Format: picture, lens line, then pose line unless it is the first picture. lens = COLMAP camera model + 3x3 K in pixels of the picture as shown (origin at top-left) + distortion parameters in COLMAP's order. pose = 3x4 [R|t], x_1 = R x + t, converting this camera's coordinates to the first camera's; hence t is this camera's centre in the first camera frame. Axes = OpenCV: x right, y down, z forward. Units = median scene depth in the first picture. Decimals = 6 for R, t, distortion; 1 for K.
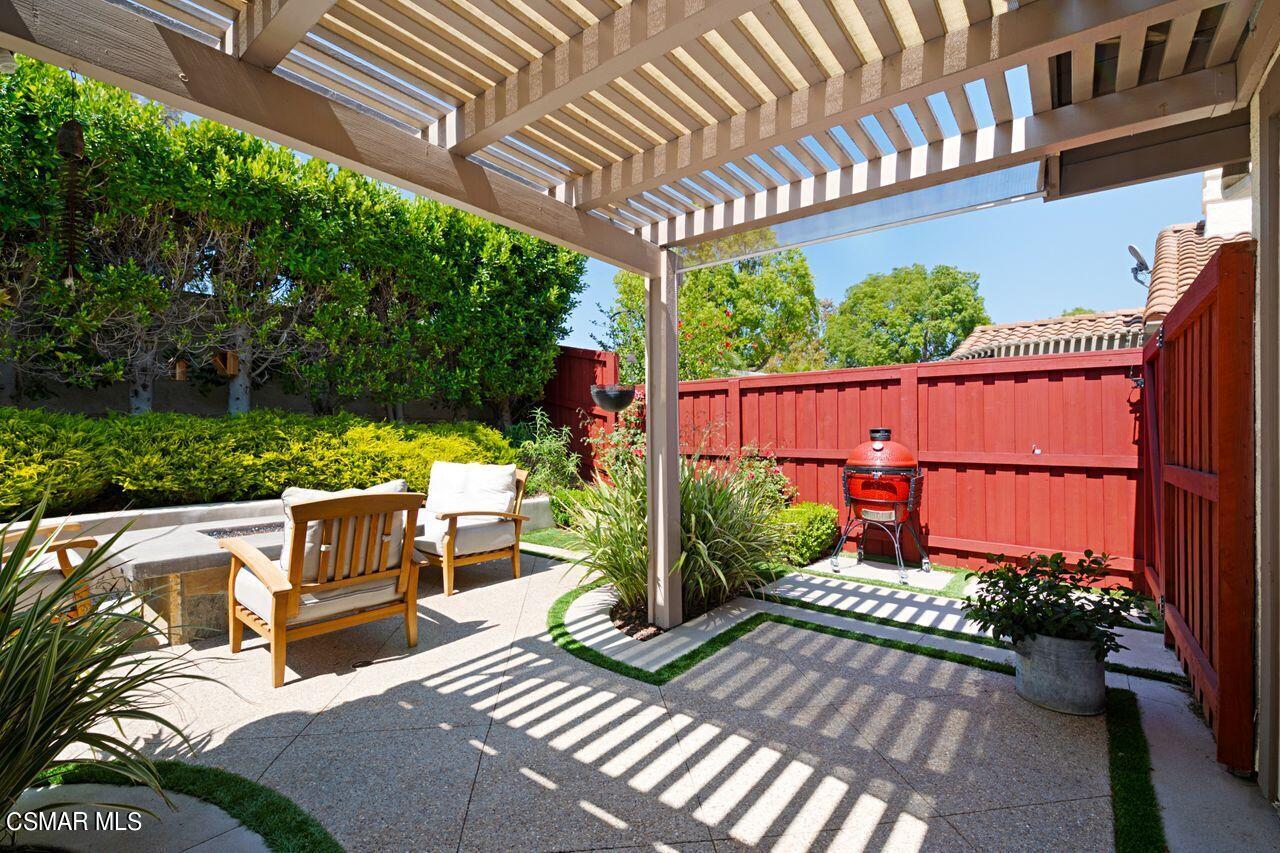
lens RADIAL K [[551.1, 0, 641.1], [0, 551.1, 430.8], [0, 0, 1]] dist [-0.017005, -0.000299]
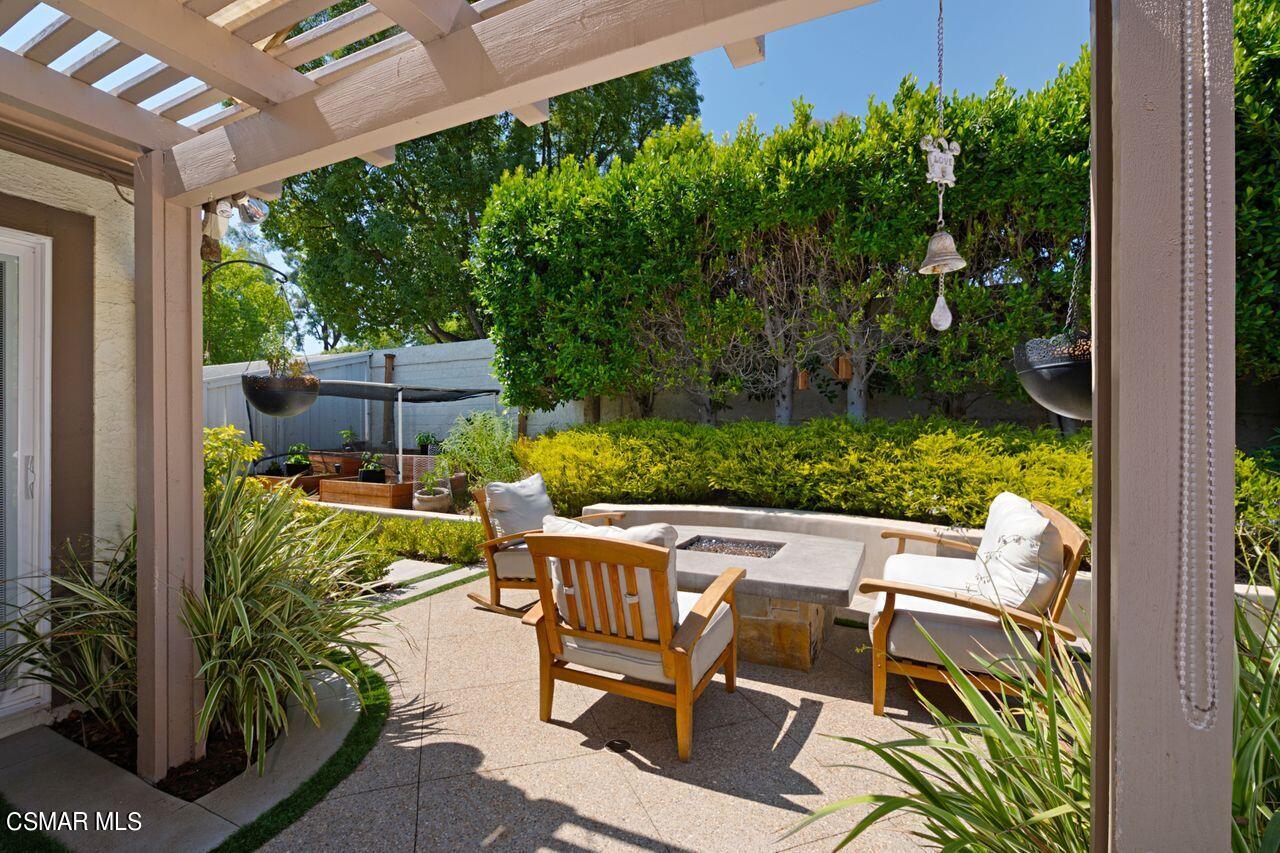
lens RADIAL K [[556.8, 0, 635.7], [0, 556.8, 430.8], [0, 0, 1]] dist [-0.000909, -0.000138]
pose [[0.228681, 0.004483, -0.973491, 0.194433], [0.004505, 0.999974, 0.005663, -0.025055], [0.973491, -0.005680, 0.228655, 0.583501]]
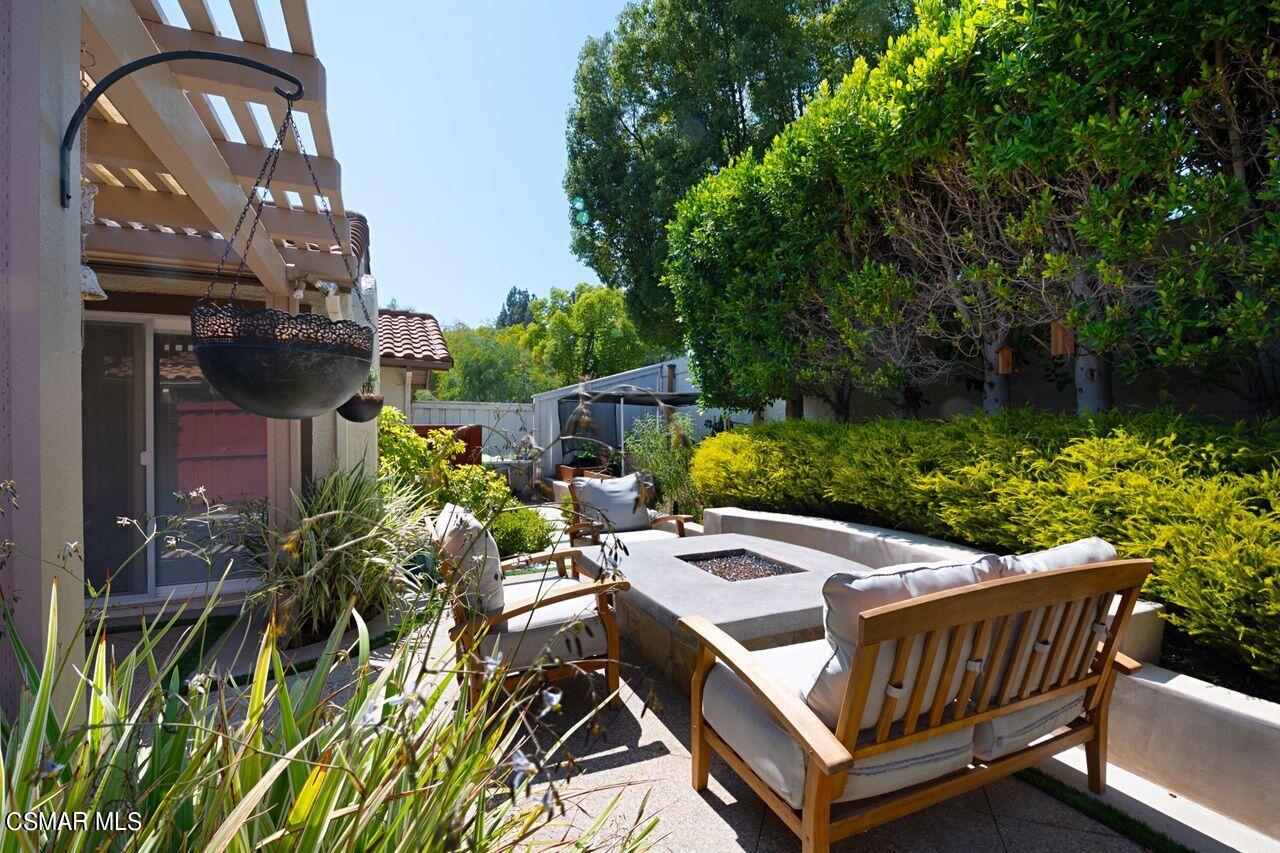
lens RADIAL K [[551.1, 0, 641.1], [0, 551.1, 430.8], [0, 0, 1]] dist [-0.017005, -0.000299]
pose [[-0.447519, 0.003355, -0.894268, 0.104842], [0.007832, 0.999969, -0.000168, -0.021097], [0.894240, -0.007079, -0.447531, 1.185699]]
